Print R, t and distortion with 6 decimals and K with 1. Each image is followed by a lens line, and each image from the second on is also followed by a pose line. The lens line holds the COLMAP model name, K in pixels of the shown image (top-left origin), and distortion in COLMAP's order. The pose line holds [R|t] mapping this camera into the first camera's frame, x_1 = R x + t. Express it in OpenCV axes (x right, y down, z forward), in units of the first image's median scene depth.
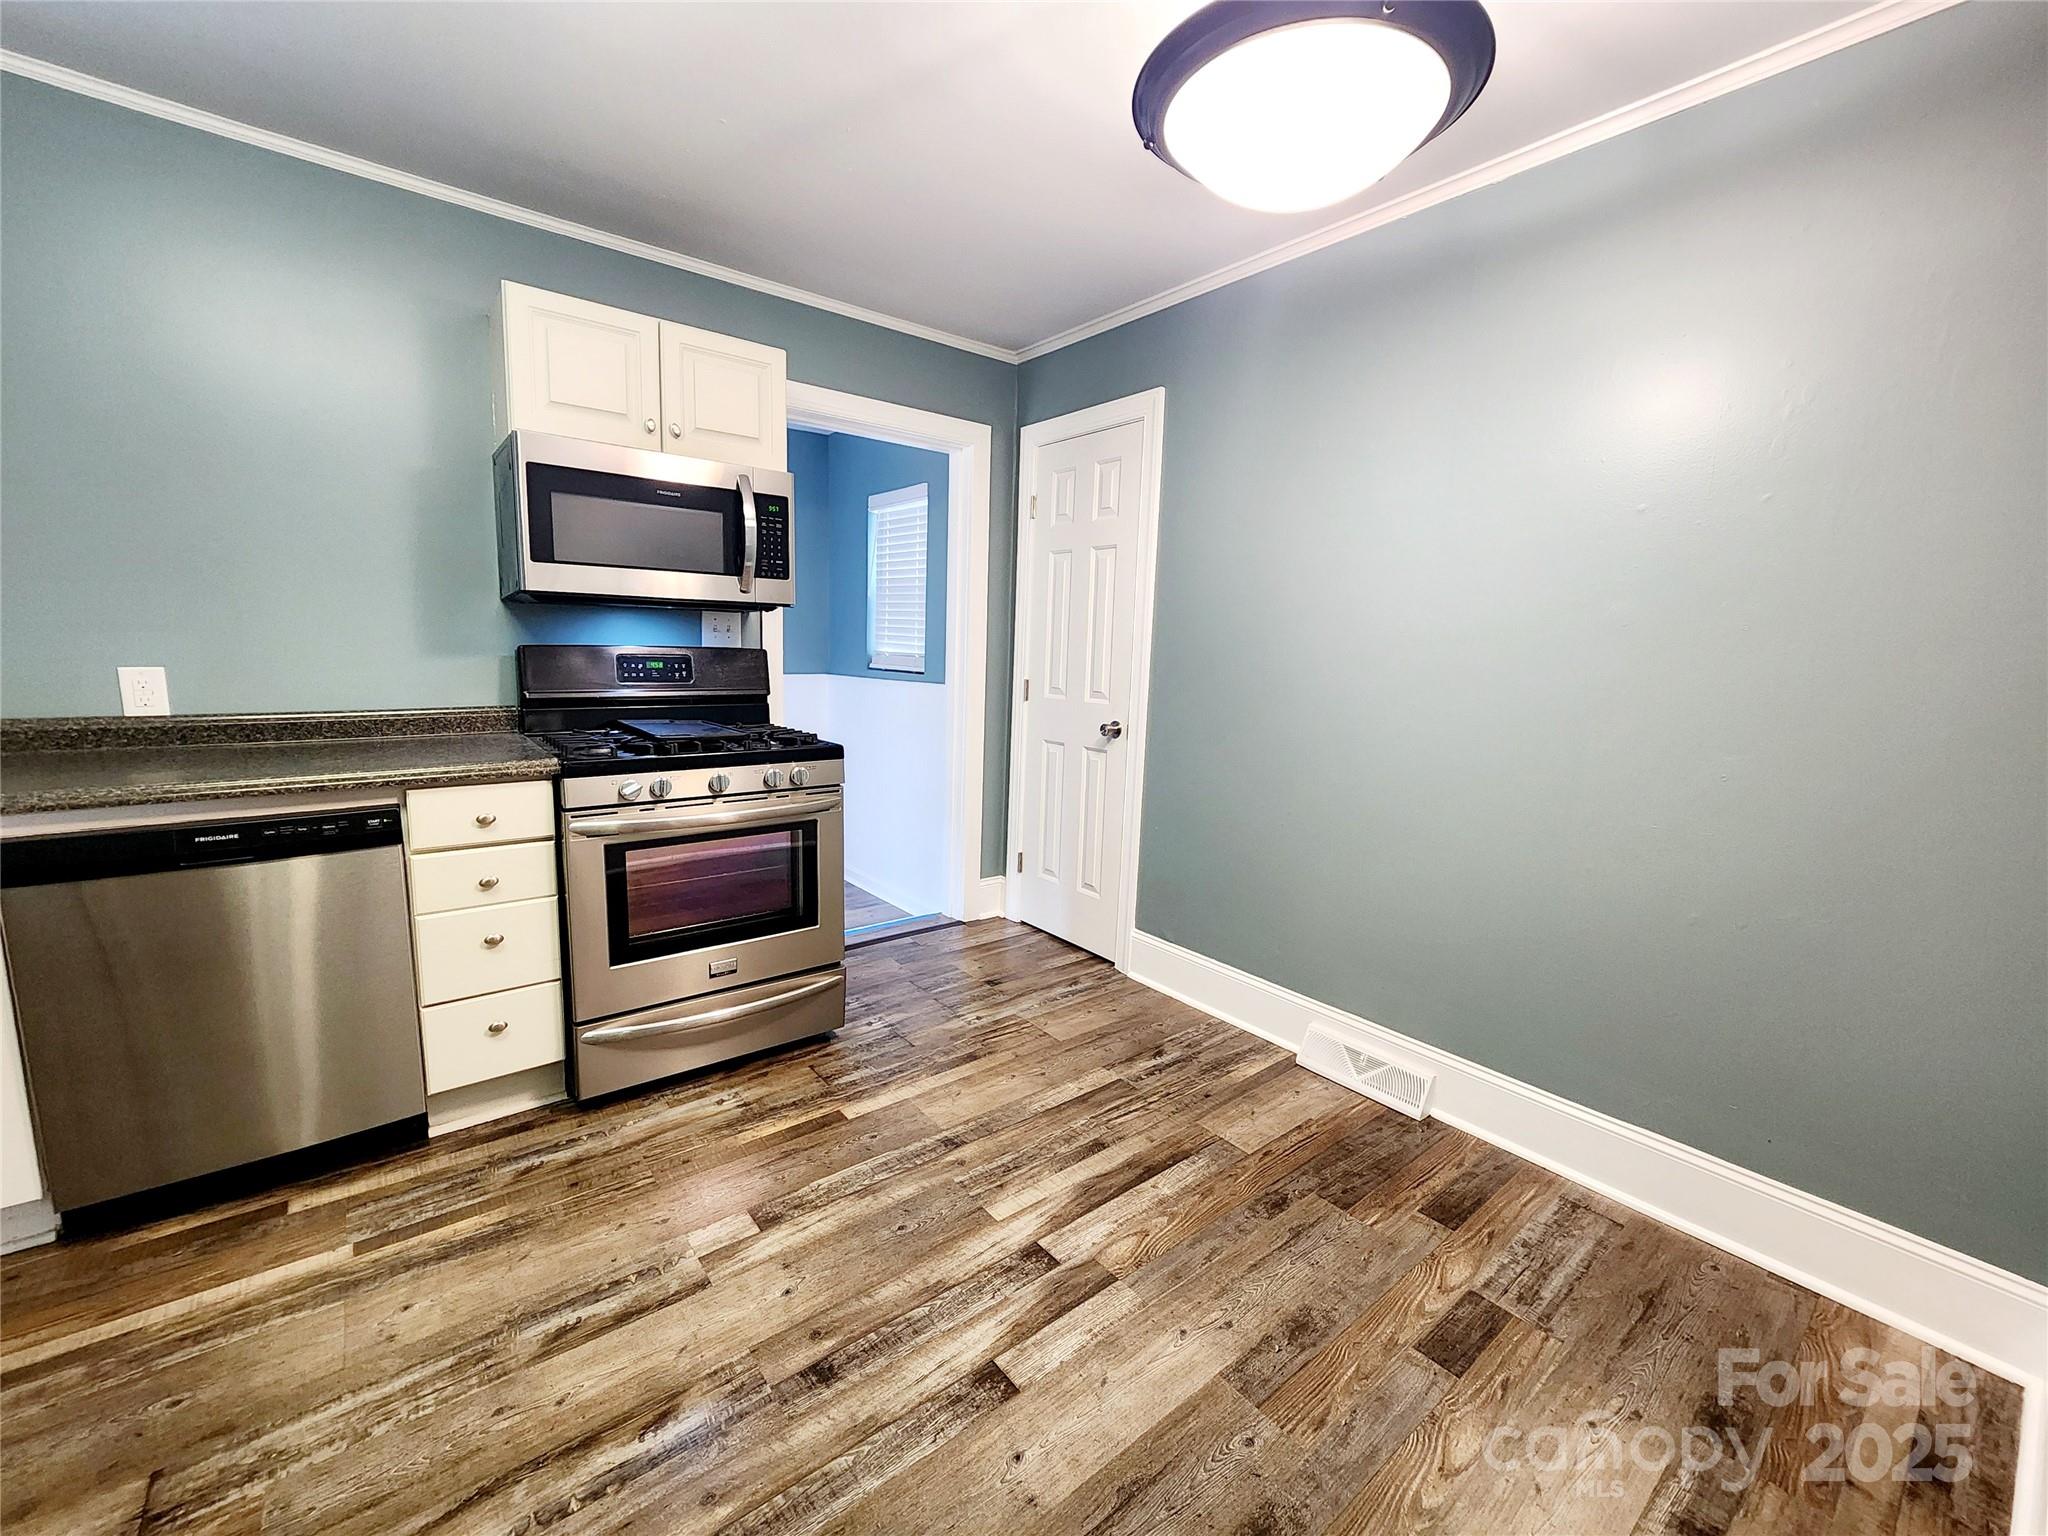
lens RADIAL K [[843.2, 0, 1010.6], [0, 843.2, 760.5], [0, 0, 1]] dist [-0.003218, 0.001595]
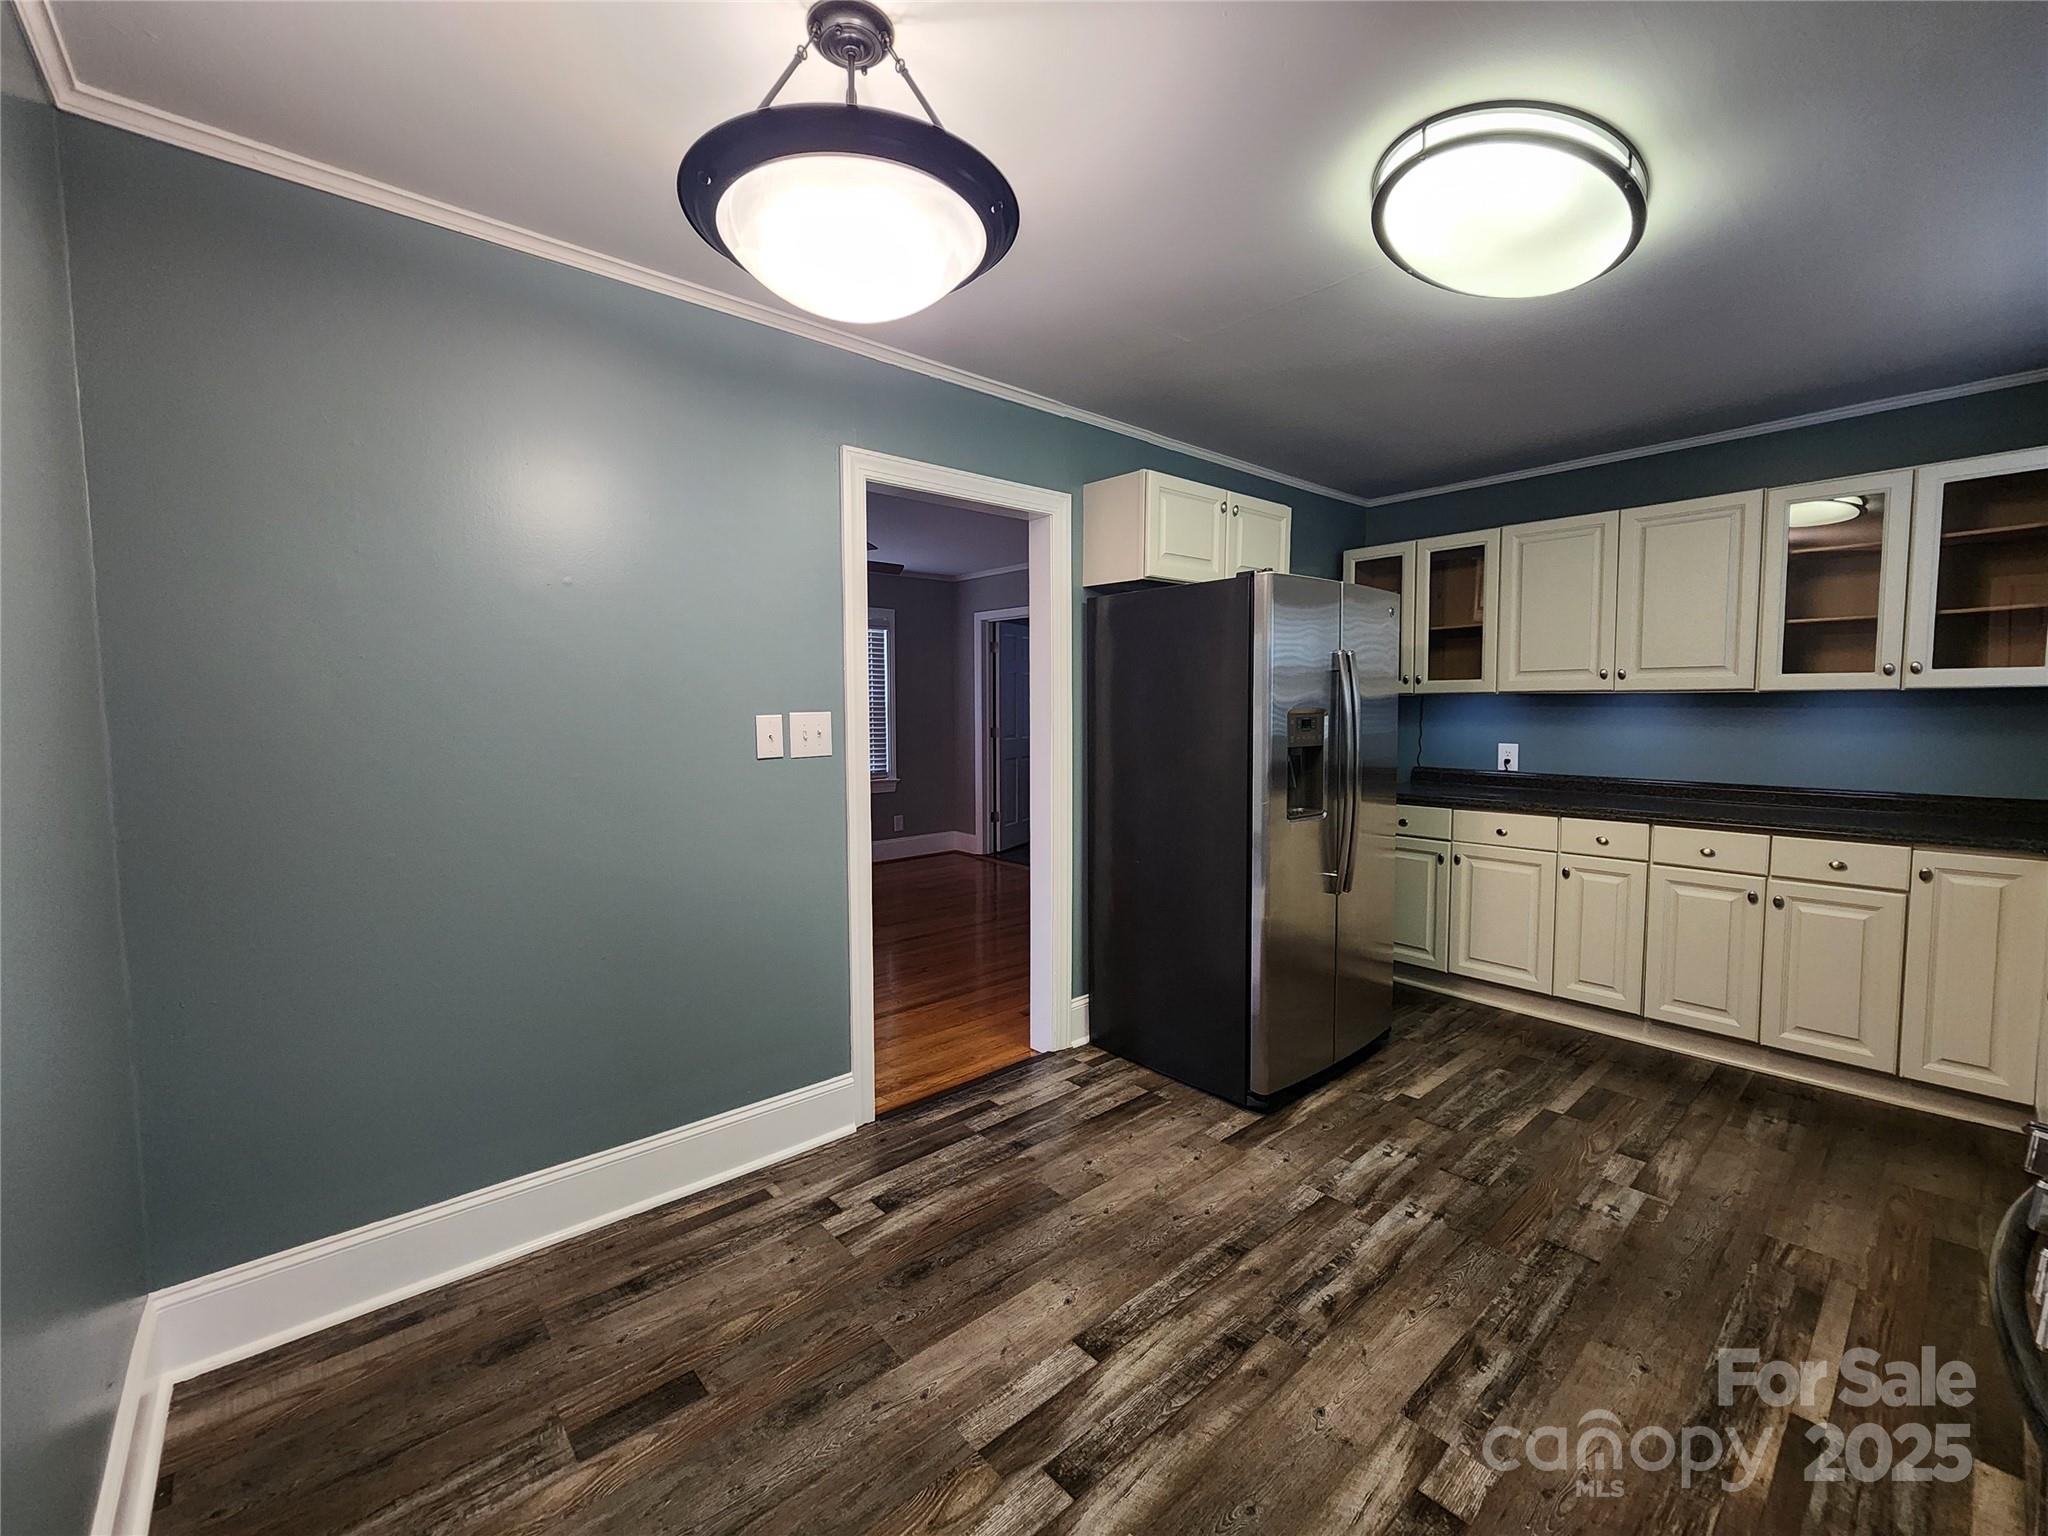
lens RADIAL K [[843.2, 0, 1022.9], [0, 843.2, 759.2], [0, 0, 1]] dist [-0.003218, 0.001595]
pose [[-0.997746, -0.024133, -0.062616, 0.151948], [-0.036590, 0.977830, 0.206179, -0.285000], [0.056252, 0.208005, -0.976509, 1.697758]]
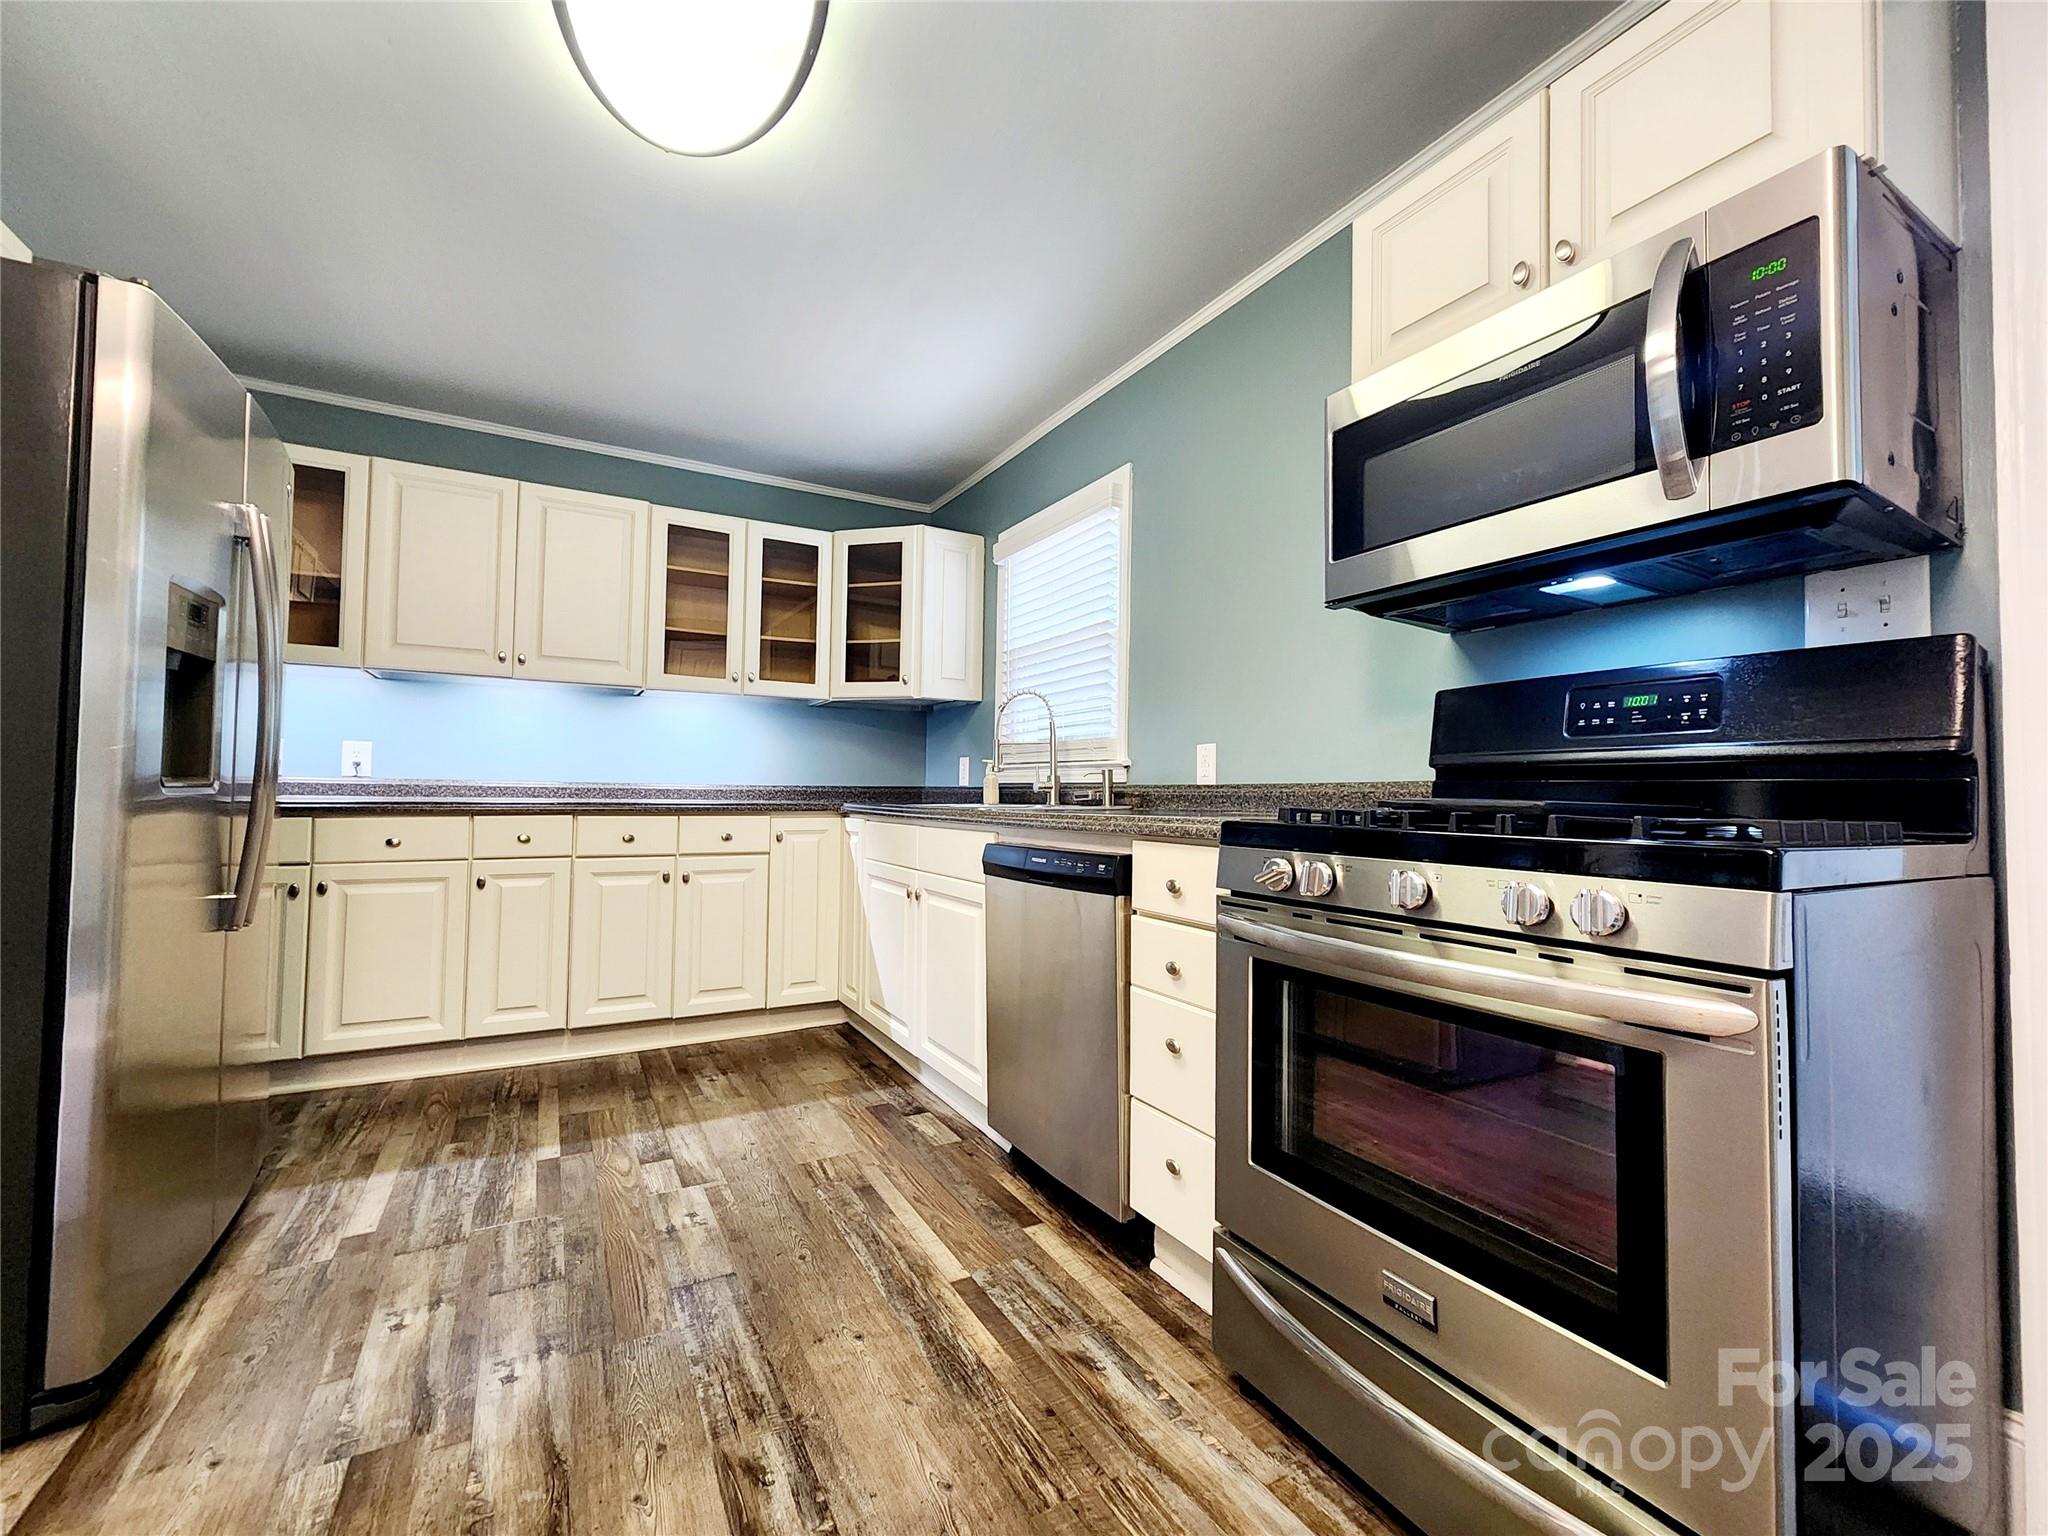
lens RADIAL K [[843.2, 0, 1018.4], [0, 843.2, 760.2], [0, 0, 1]] dist [-0.003218, 0.001595]
pose [[-0.150051, -0.072517, -0.986015, 0.230137], [-0.162355, 0.985575, -0.047778, 0.016084], [0.975257, 0.152915, -0.159660, 1.129059]]
